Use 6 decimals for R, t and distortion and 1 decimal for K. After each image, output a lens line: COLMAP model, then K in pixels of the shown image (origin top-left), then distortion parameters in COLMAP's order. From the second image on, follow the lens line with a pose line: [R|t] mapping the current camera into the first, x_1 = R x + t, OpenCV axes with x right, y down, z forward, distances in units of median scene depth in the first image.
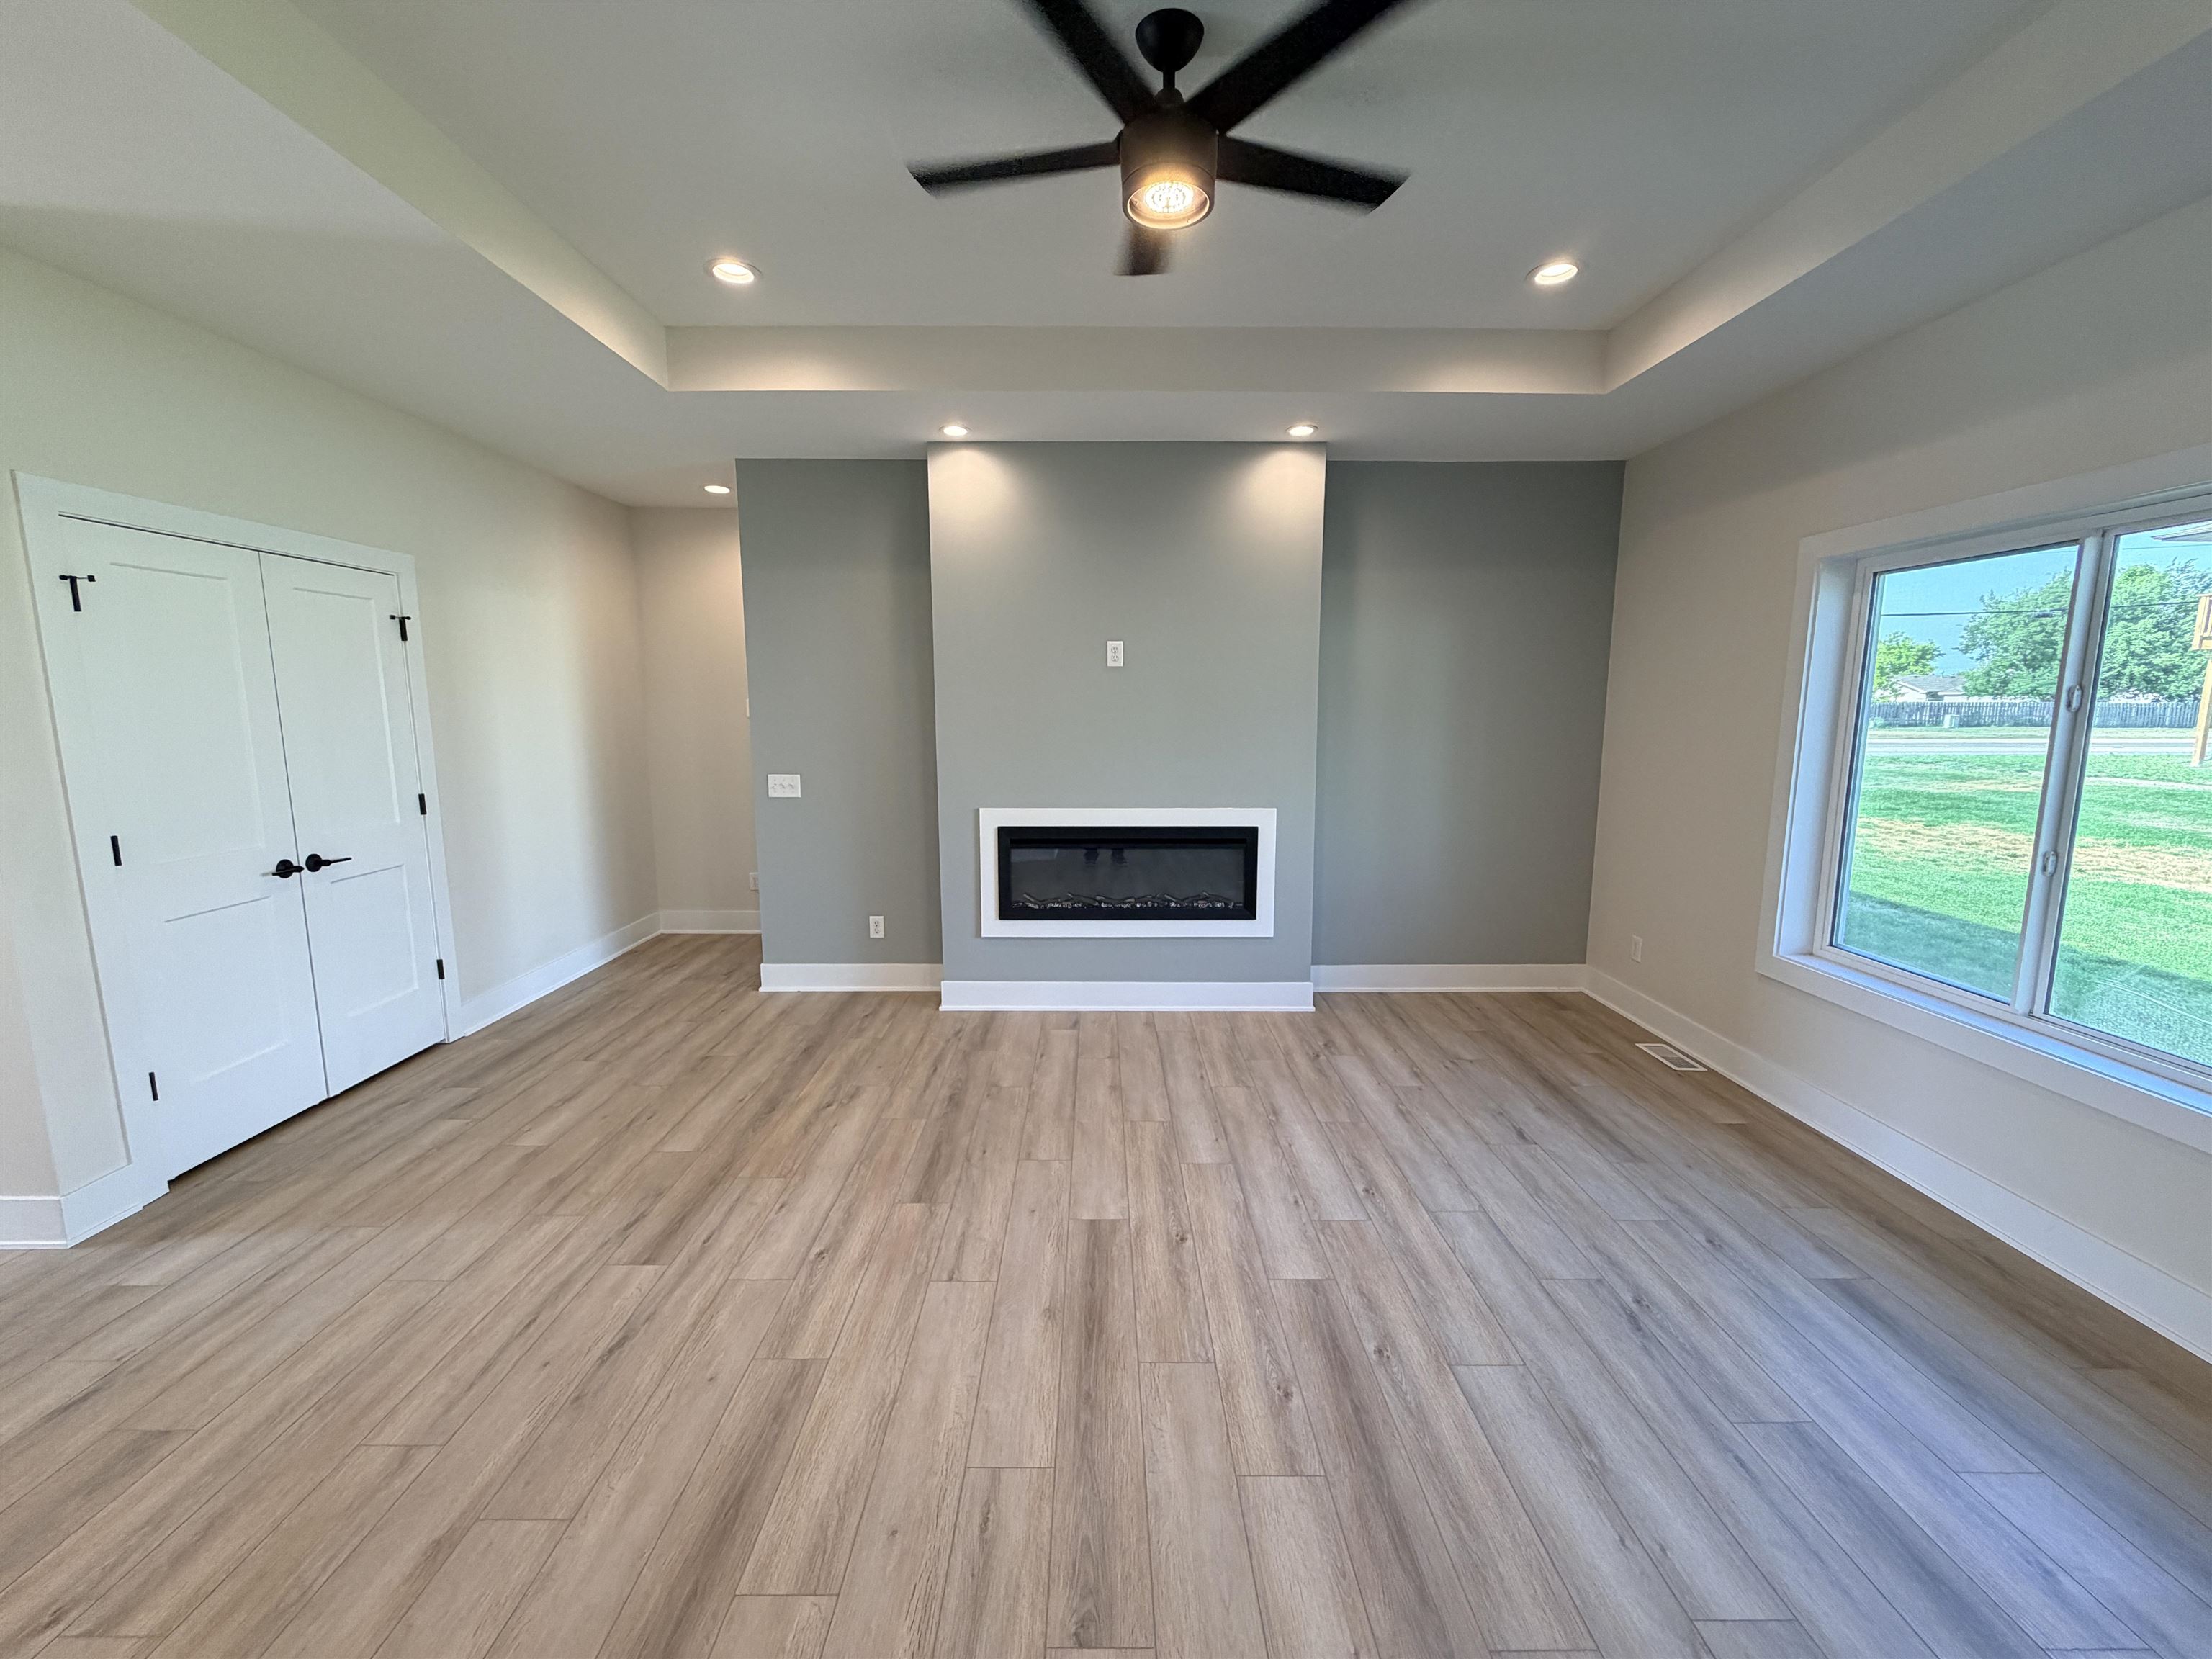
lens RADIAL K [[882.4, 0, 1101.9], [0, 882.4, 827.1], [0, 0, 1]] dist [0.000892, -0.000041]
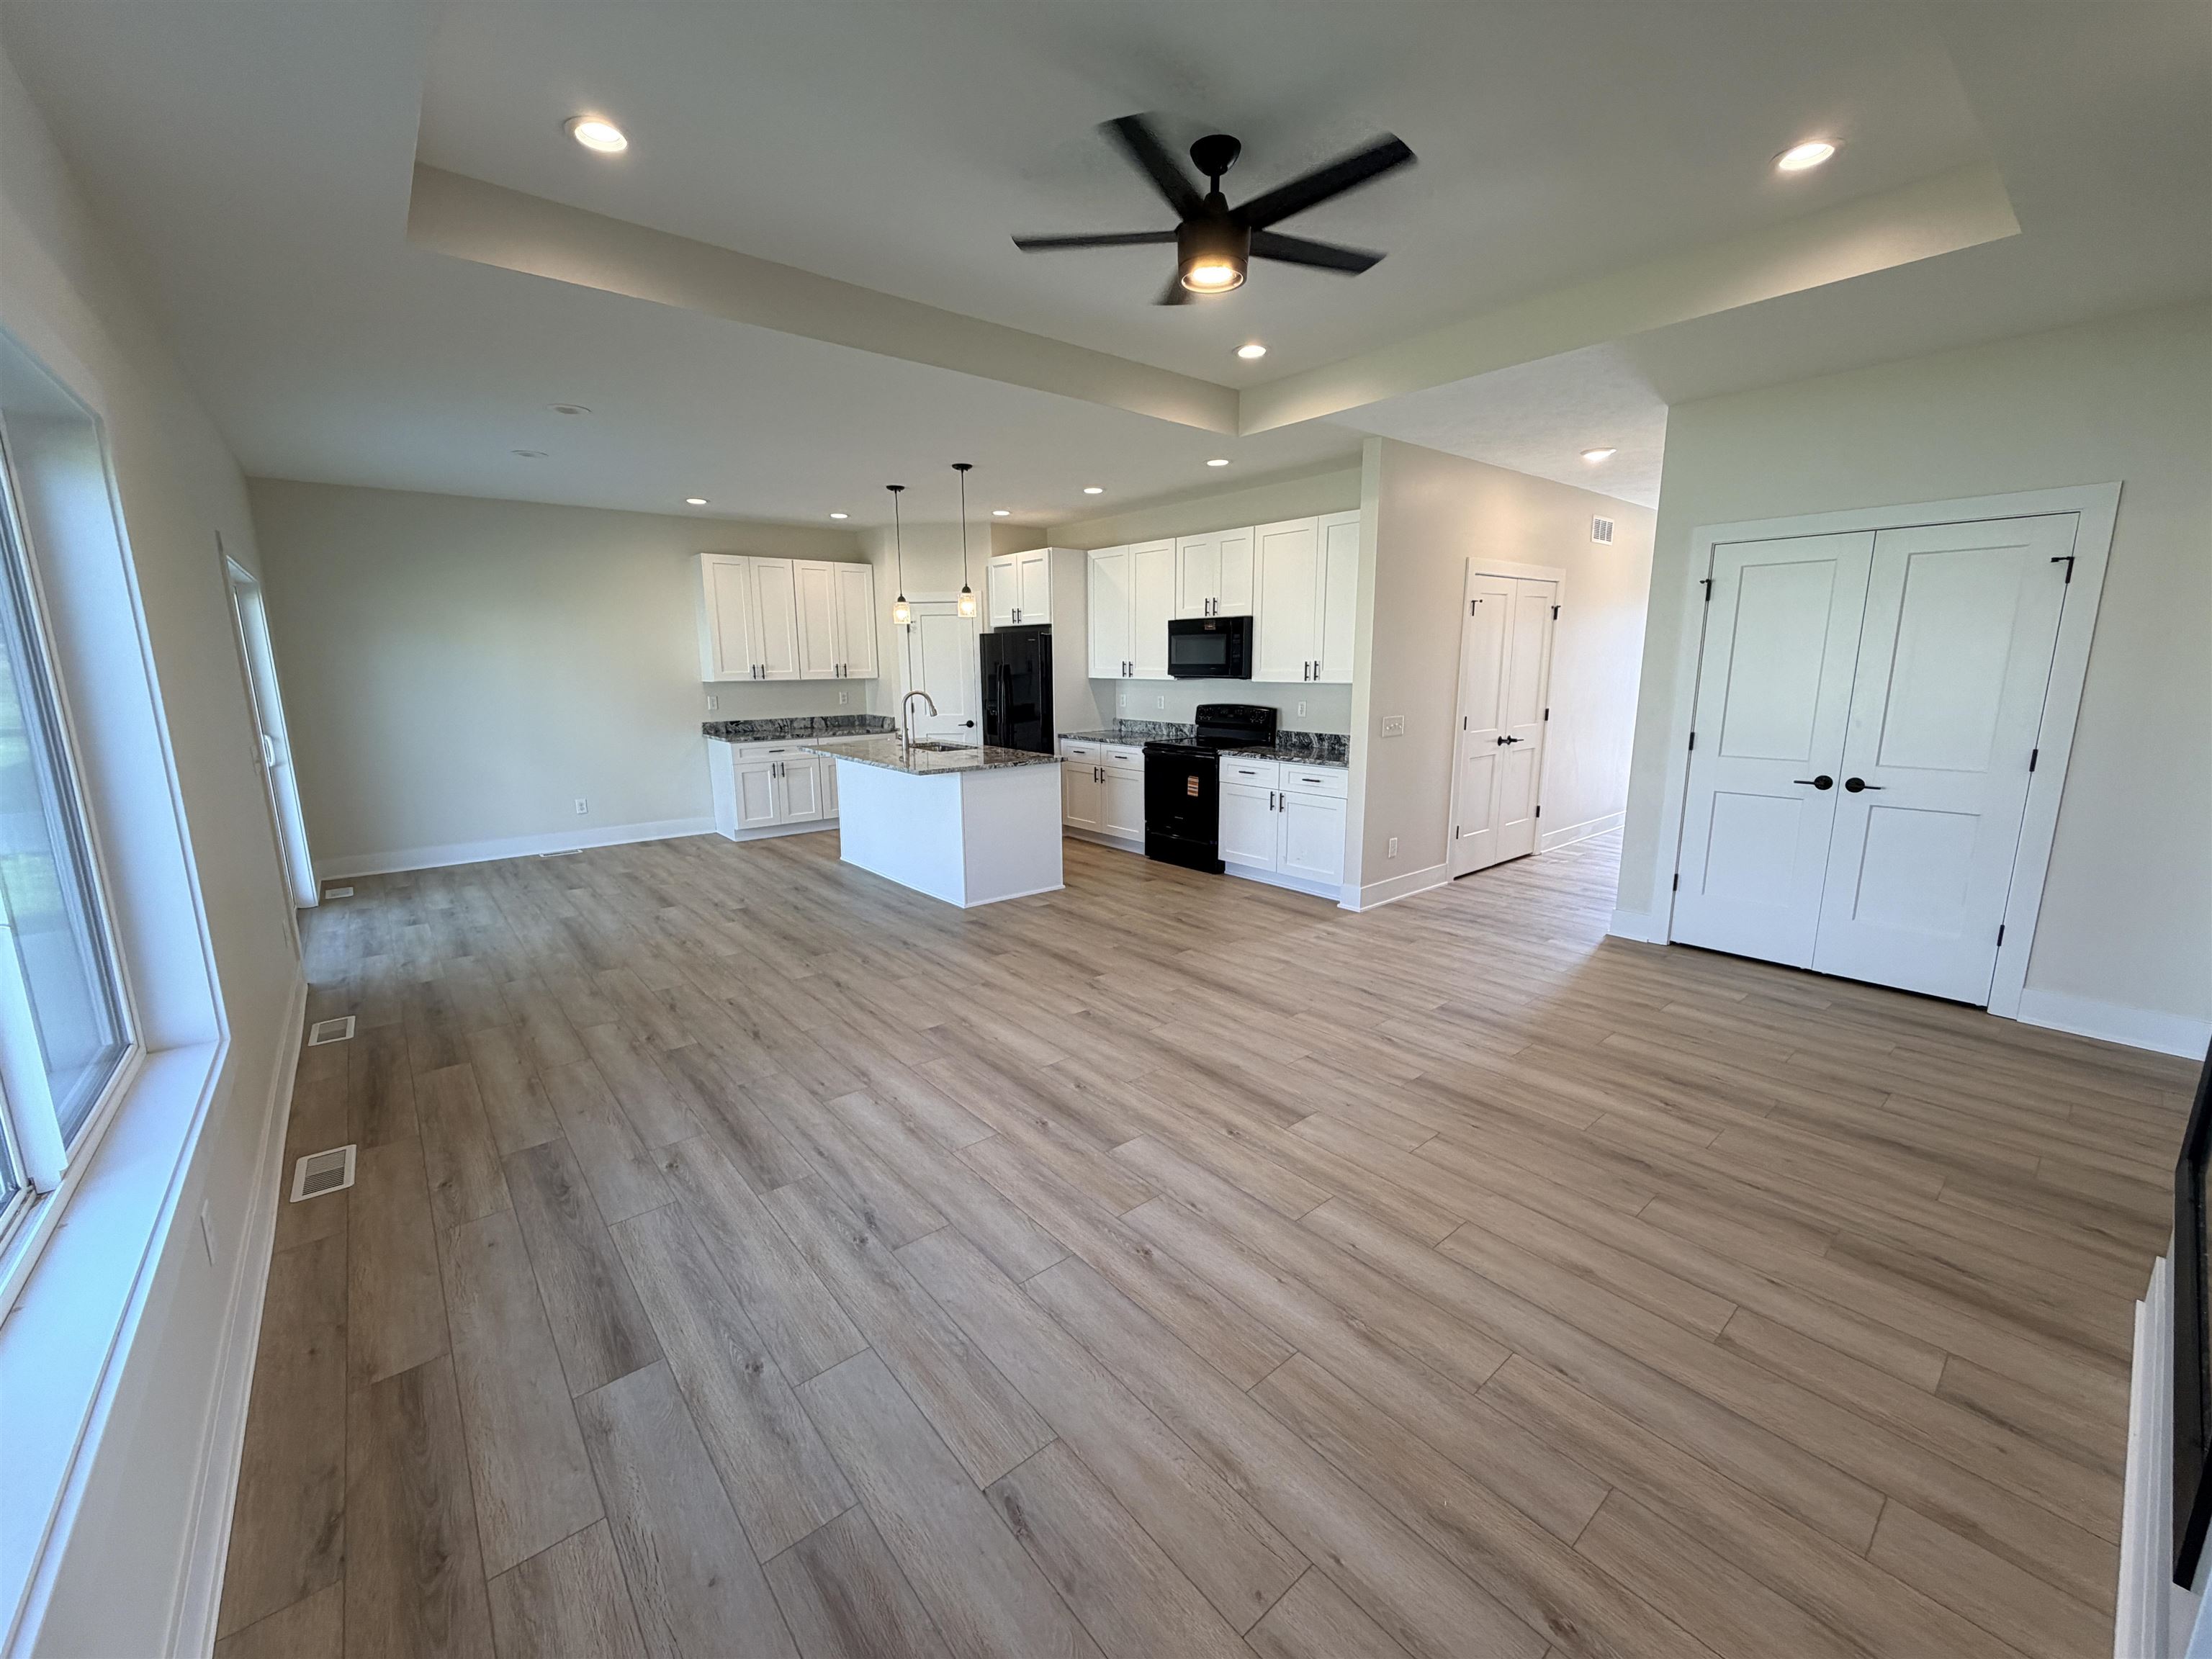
lens RADIAL K [[882.4, 0, 1101.9], [0, 882.4, 827.1], [0, 0, 1]] dist [0.000892, -0.000041]
pose [[-0.771235, 0.120991, -0.624947, 0.822786], [-0.083562, 0.954031, 0.287825, -0.203484], [0.631042, 0.274202, -0.725671, 1.507637]]
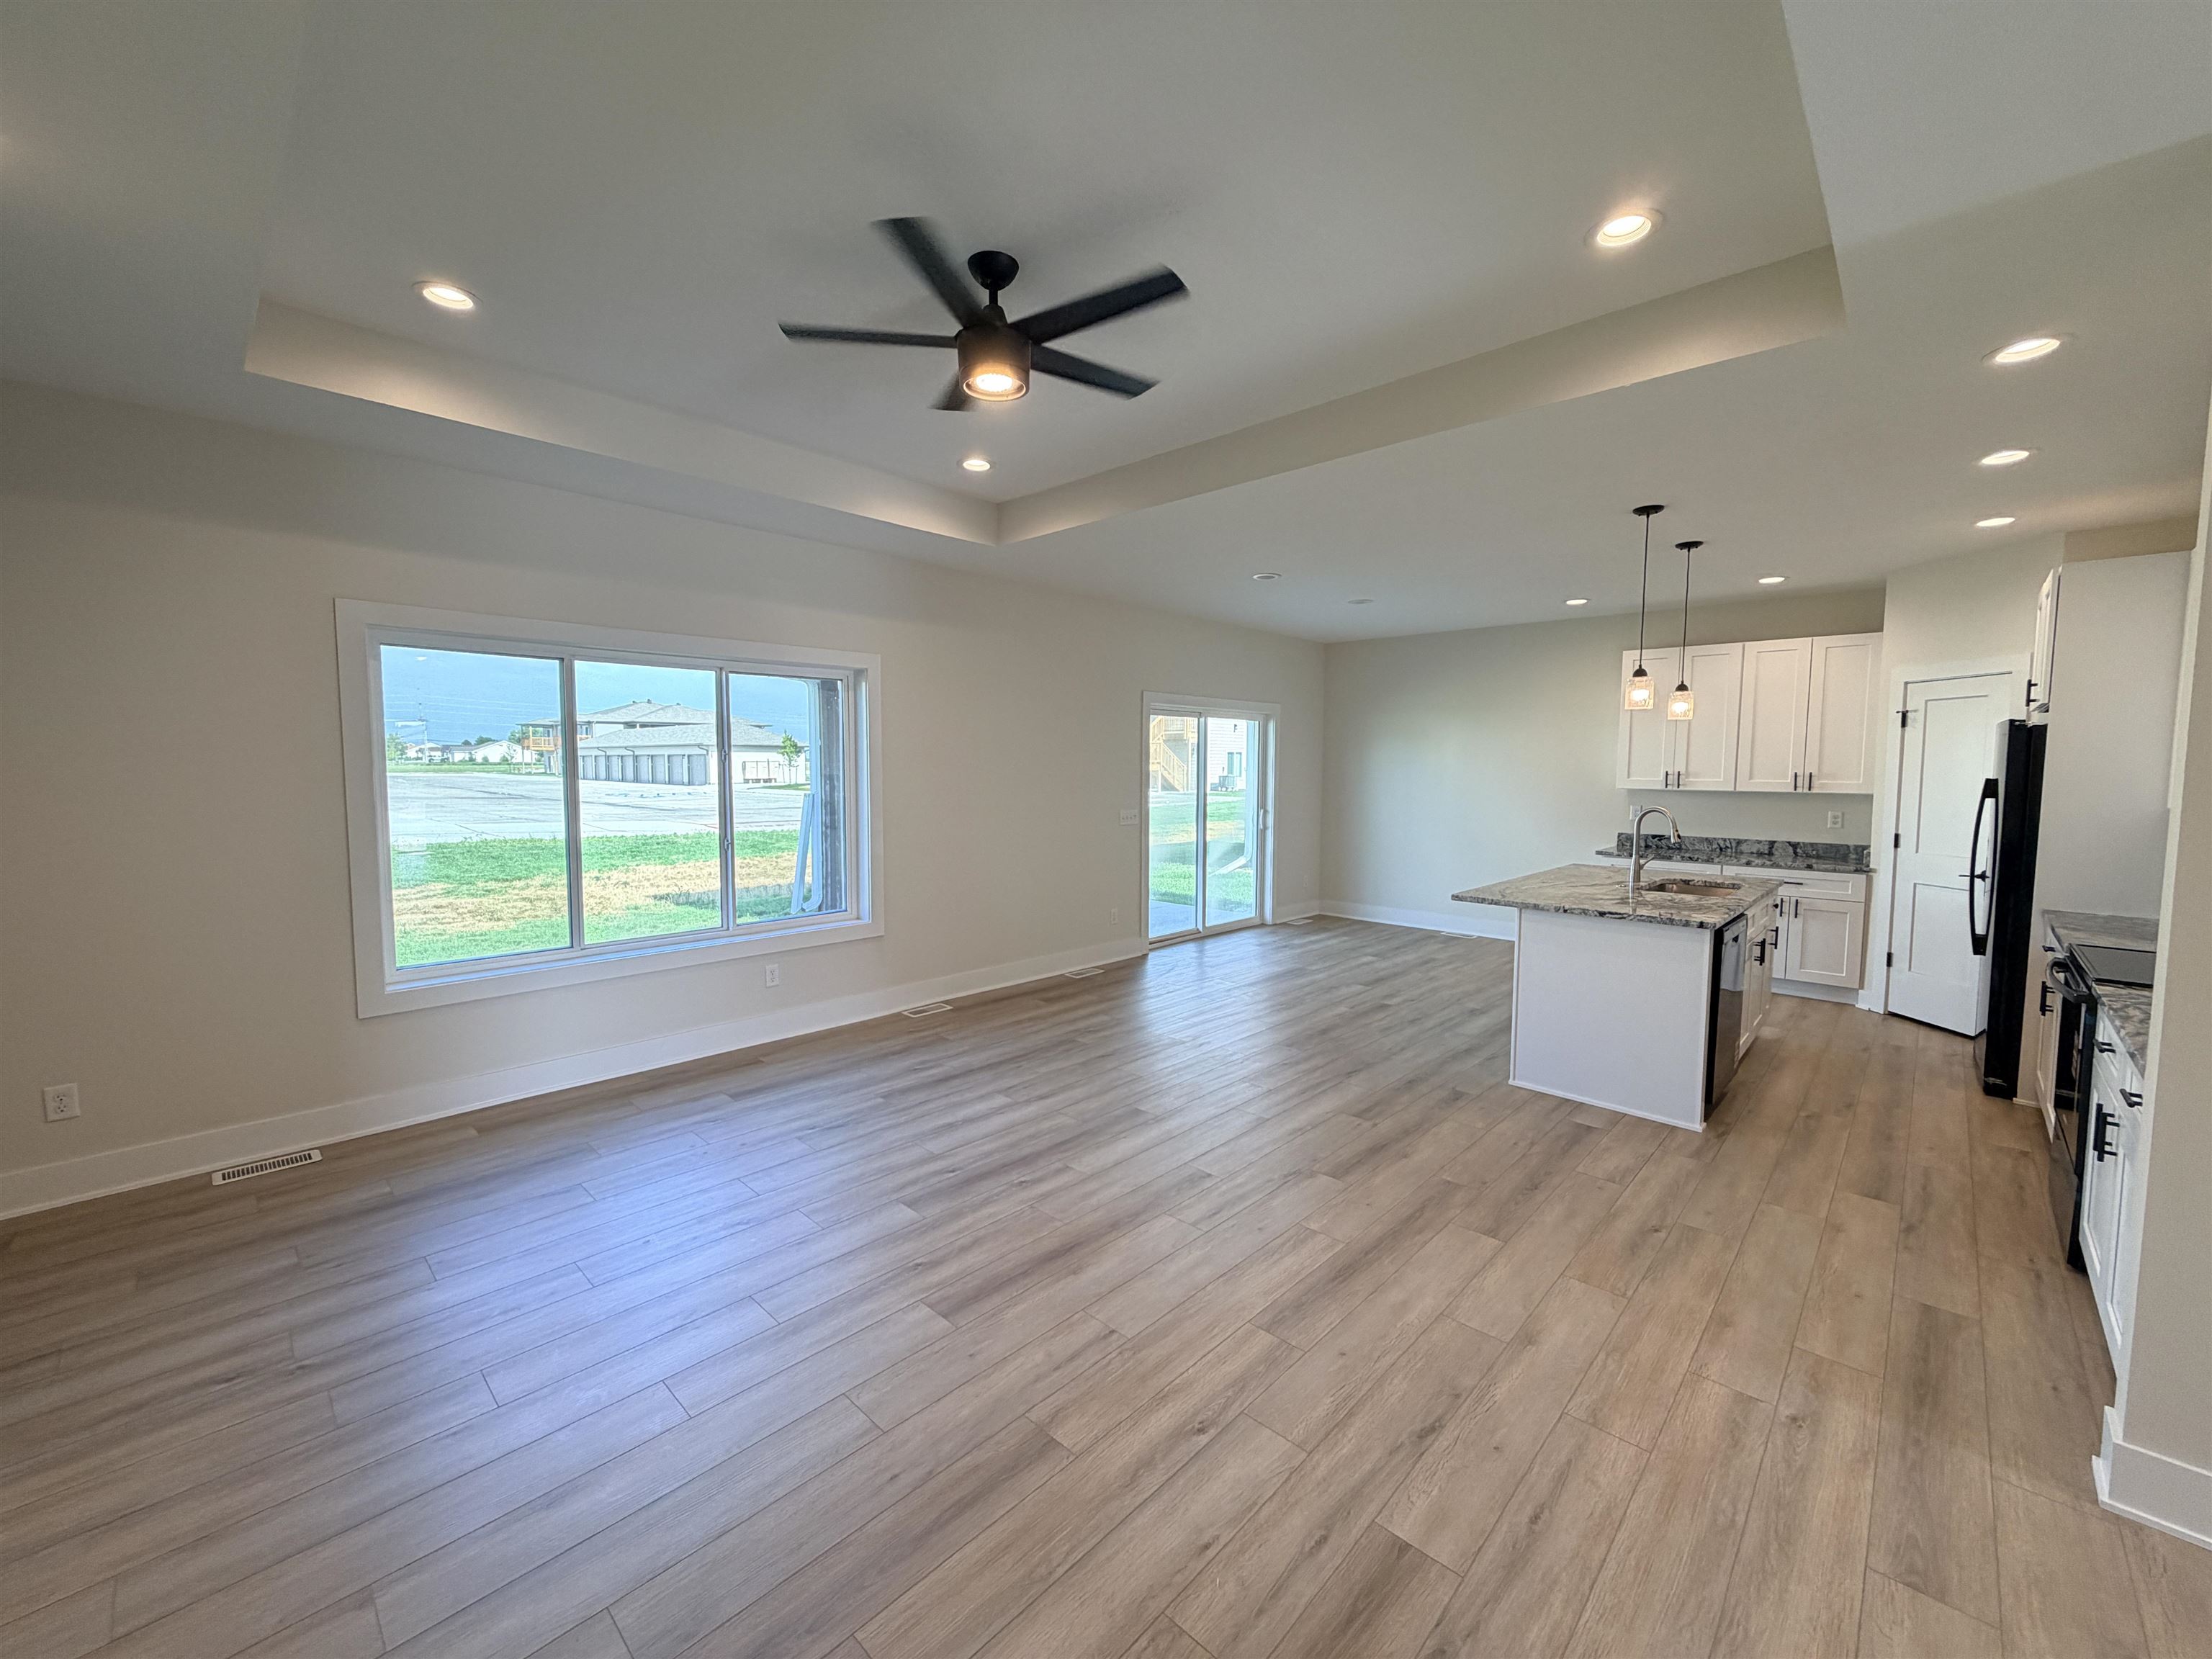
lens RADIAL K [[882.4, 0, 1101.9], [0, 882.4, 827.1], [0, 0, 1]] dist [0.000892, -0.000041]
pose [[-0.719121, -0.057683, 0.692486, -0.716497], [0.087138, 0.981197, 0.172221, -0.194208], [-0.689400, 0.184189, -0.700573, 1.397293]]
